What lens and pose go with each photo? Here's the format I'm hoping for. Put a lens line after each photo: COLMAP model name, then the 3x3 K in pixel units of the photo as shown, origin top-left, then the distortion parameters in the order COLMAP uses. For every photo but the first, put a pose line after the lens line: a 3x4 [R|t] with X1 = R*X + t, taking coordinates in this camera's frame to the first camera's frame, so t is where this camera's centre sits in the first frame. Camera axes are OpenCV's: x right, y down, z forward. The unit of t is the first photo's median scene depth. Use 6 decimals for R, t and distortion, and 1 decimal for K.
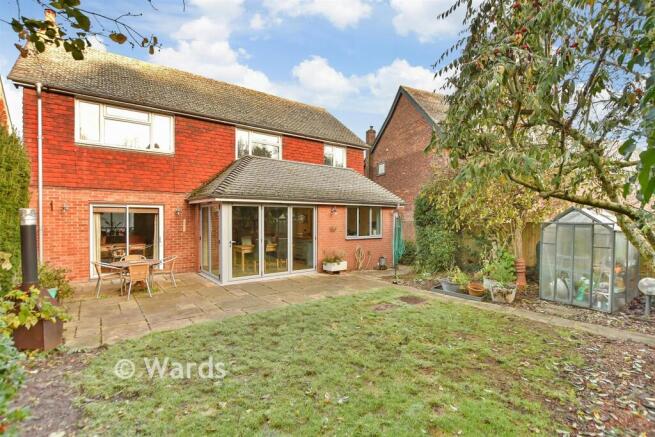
lens RADIAL K [[306.0, 0, 328.4], [0, 306.0, 220.4], [0, 0, 1]] dist [-0.001216, -0.000036]
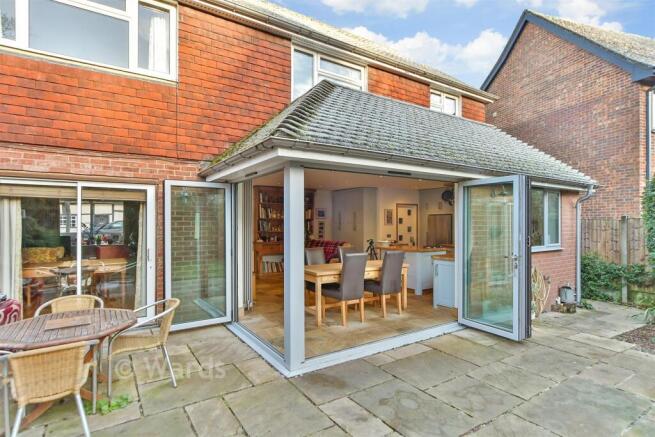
lens RADIAL K [[338.8, 0, 326.8], [0, 338.8, 218.8], [0, 0, 1]] dist [0.017527, 0.000349]
pose [[0.997259, -0.008509, -0.073499, -0.224553], [0.006444, 0.999579, -0.028278, 0.023051], [0.073709, 0.027727, 0.996894, 0.475095]]
